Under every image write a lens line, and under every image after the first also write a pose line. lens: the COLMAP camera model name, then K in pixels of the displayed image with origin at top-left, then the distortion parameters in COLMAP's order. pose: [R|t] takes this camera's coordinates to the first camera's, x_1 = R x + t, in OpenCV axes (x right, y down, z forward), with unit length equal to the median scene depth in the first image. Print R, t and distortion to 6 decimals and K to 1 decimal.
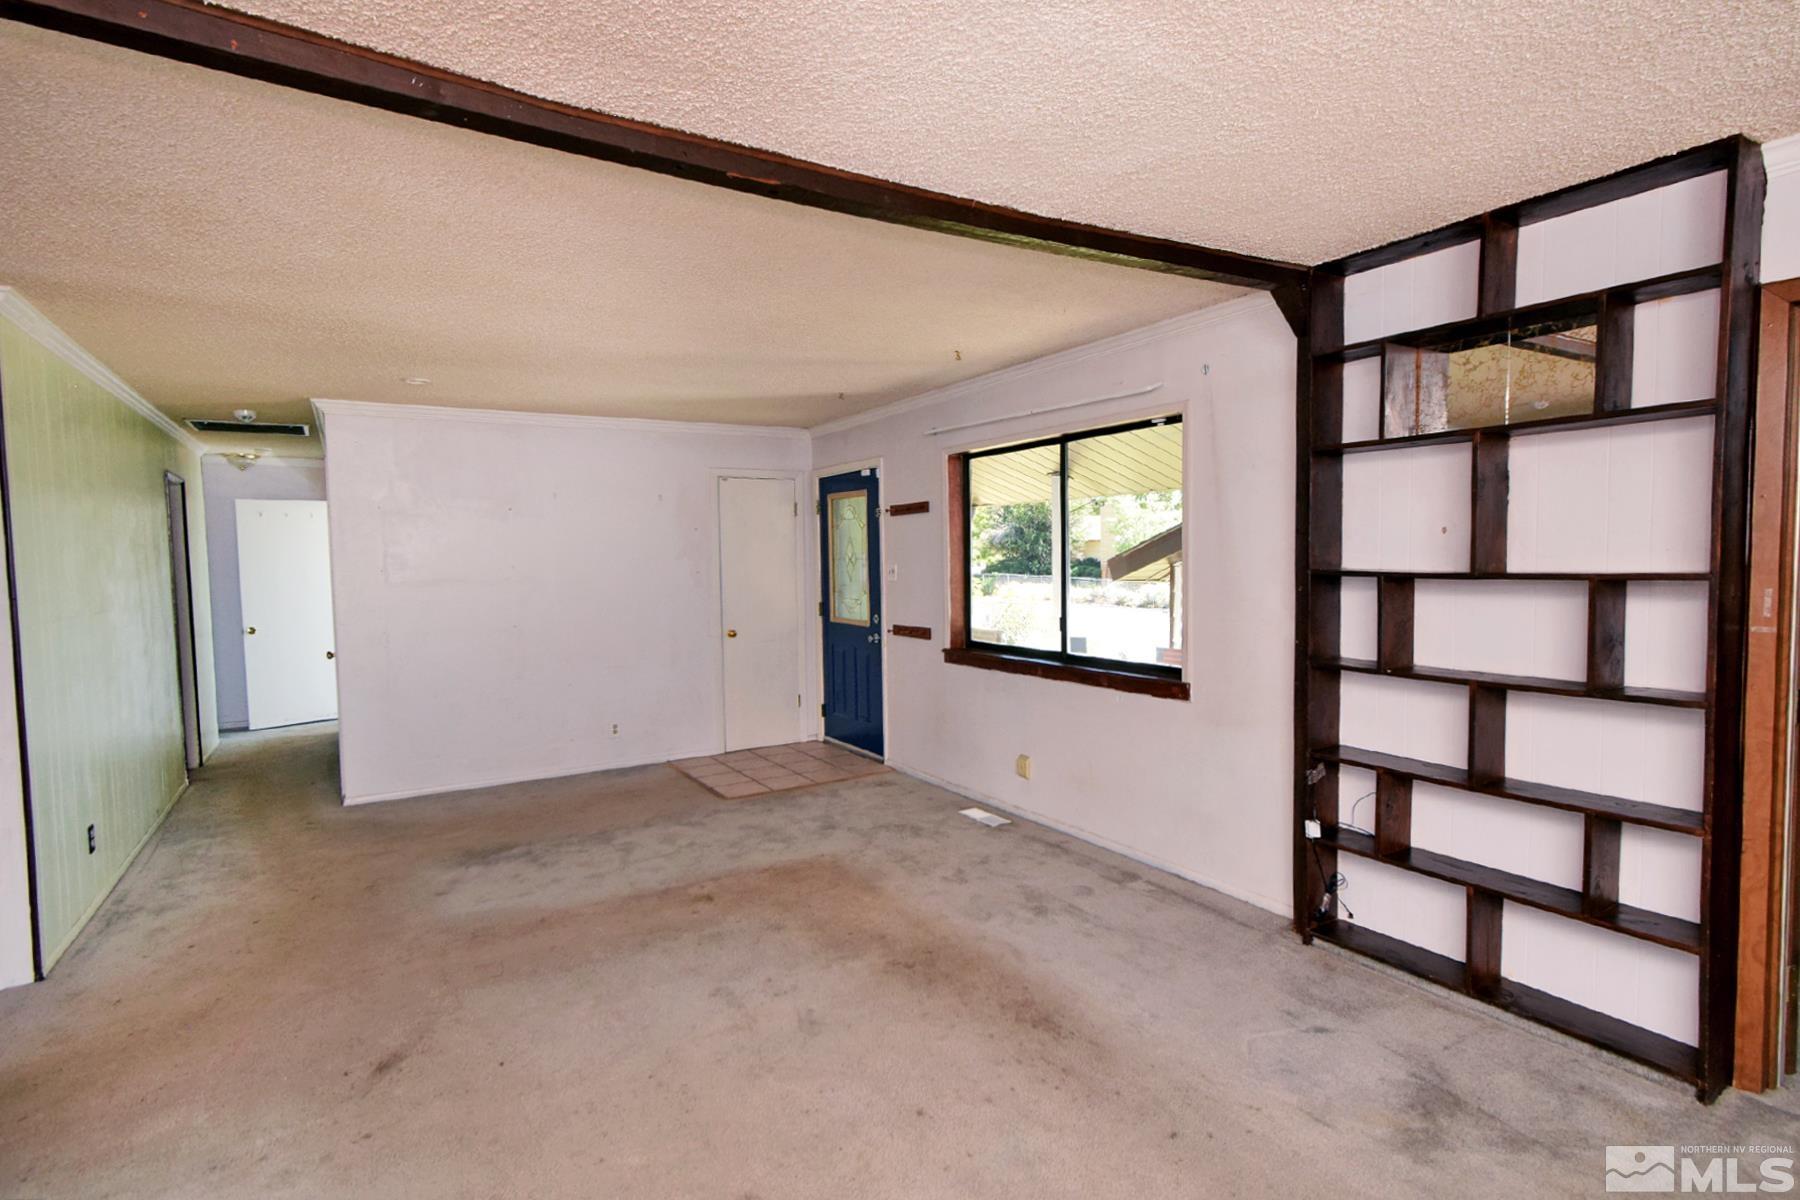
lens RADIAL K [[894.0, 0, 899.7], [0, 894.0, 606.2], [0, 0, 1]] dist [-0.024989, 0.001754]
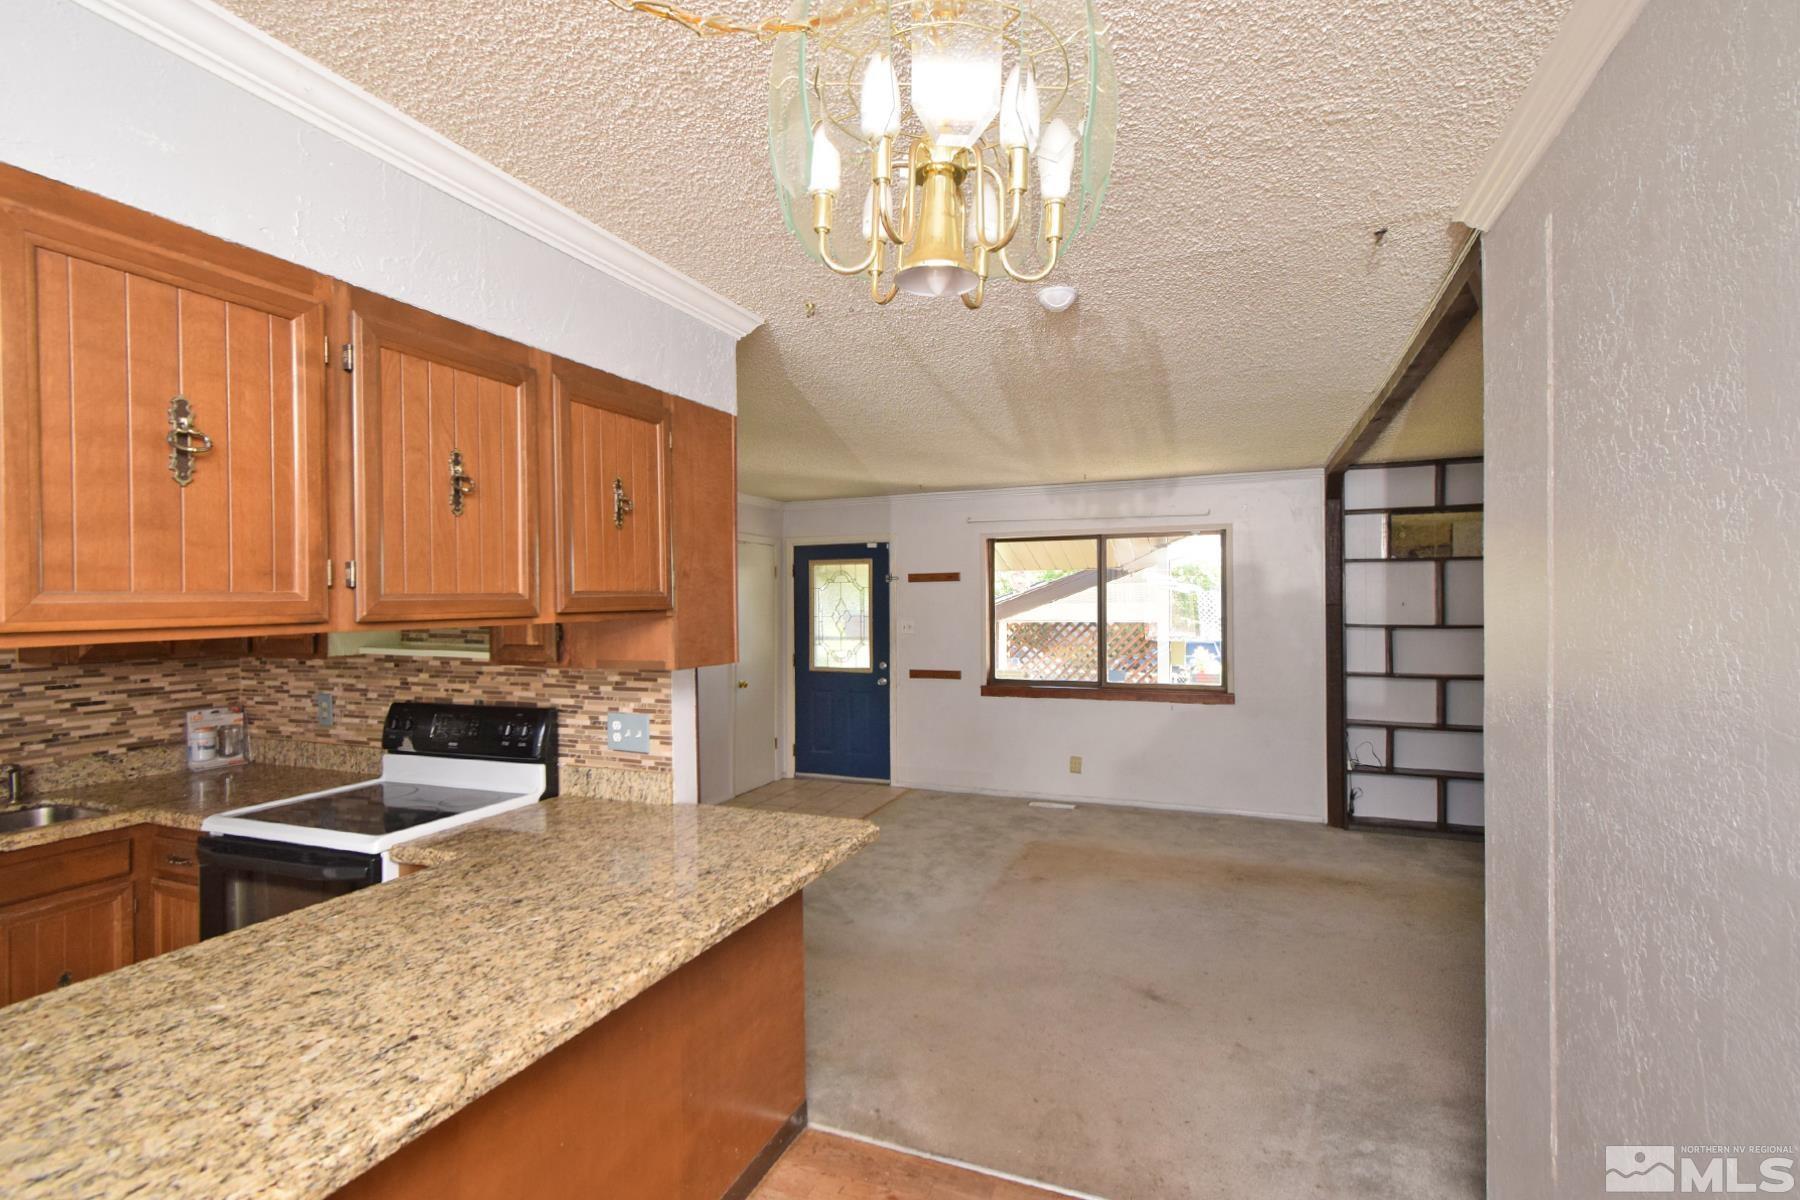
lens RADIAL K [[831.7, 0, 924.0], [0, 831.7, 590.1], [0, 0, 1]] dist [0.001879, 0.003159]
pose [[0.799807, 0.021554, 0.599870, -1.007137], [0.027168, 0.997031, -0.072048, -0.007970], [-0.599642, 0.073921, 0.796847, 0.093609]]
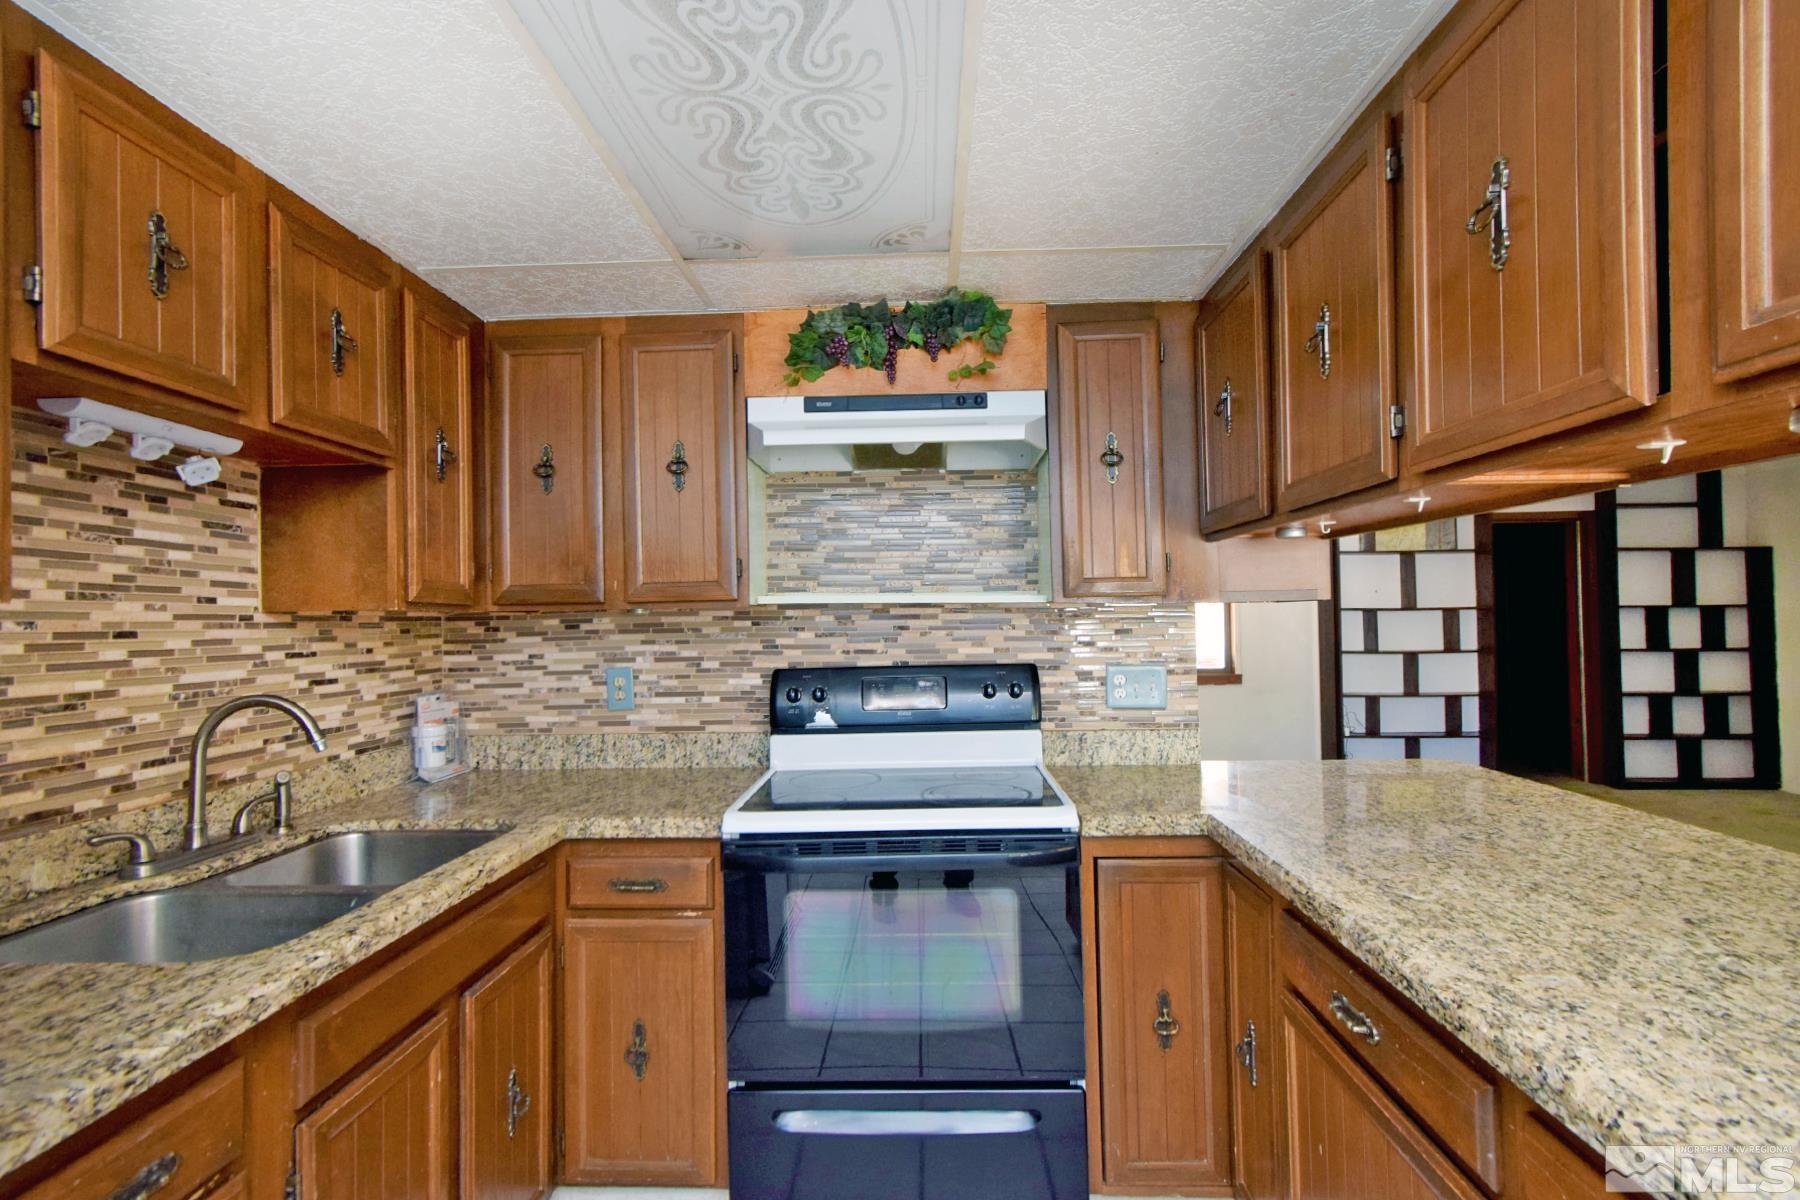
lens RADIAL K [[831.7, 0, 879.3], [0, 831.7, 612.4], [0, 0, 1]] dist [0.001879, 0.003159]
pose [[0.544365, 0.024934, 0.838478, -1.419973], [0.053062, 0.996533, -0.064084, 0.030255], [-0.837168, 0.079376, 0.541155, 0.651366]]
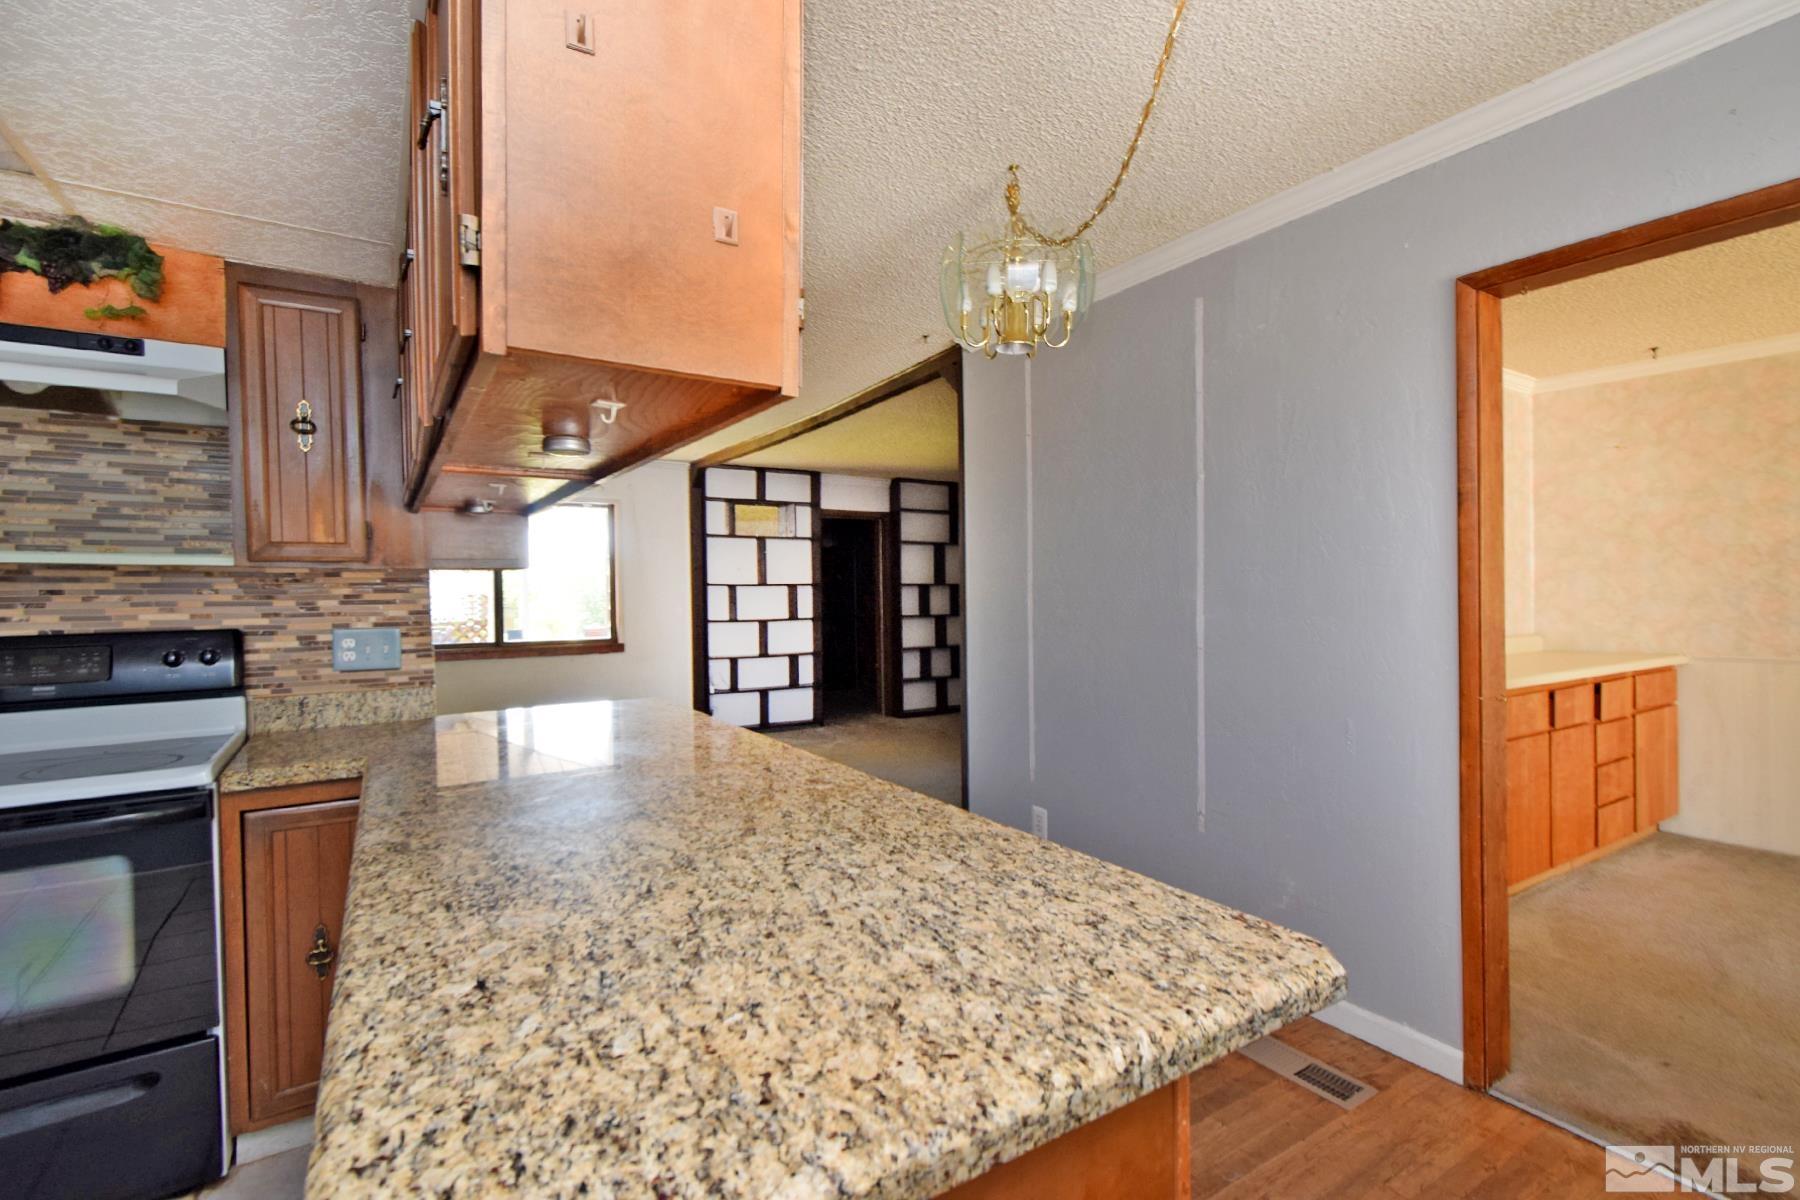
lens RADIAL K [[831.7, 0, 893.6], [0, 831.7, 604.2], [0, 0, 1]] dist [0.001879, 0.003159]
pose [[-0.035679, 0.010153, 0.999312, -1.457070], [0.074062, 0.997226, -0.007488, 0.056690], [-0.996615, 0.073743, -0.036332, 0.438011]]
